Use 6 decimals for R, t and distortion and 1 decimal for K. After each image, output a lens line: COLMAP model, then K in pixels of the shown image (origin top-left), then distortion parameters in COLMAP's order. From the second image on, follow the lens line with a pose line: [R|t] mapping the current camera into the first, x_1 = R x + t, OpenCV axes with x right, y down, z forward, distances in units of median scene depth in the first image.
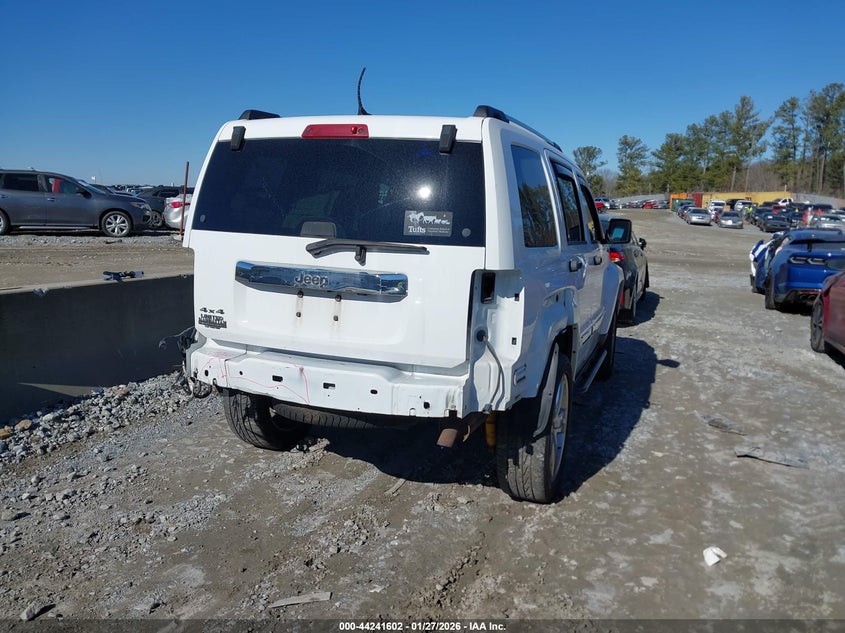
lens RADIAL K [[706.1, 0, 422.5], [0, 706.1, 316.5], [0, 0, 1]] dist [0.129205, -0.000604]
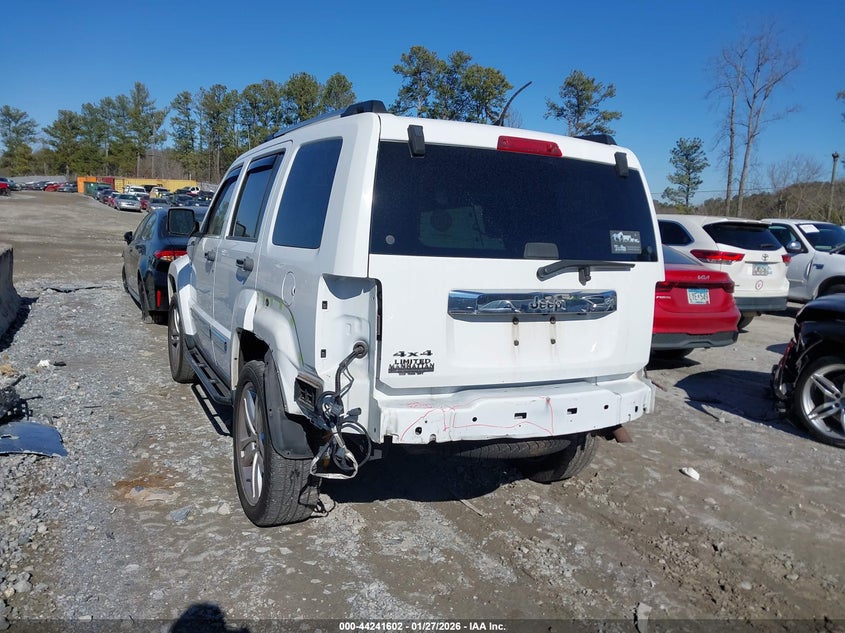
lens RADIAL K [[732.1, 0, 422.5], [0, 732.1, 316.5], [0, 0, 1]] dist [0.093975, -0.001596]
pose [[0.603519, -0.106477, 0.790207, -0.987881], [0.081041, 0.994103, 0.072056, -0.114331], [-0.793220, 0.020552, 0.608589, 0.514182]]
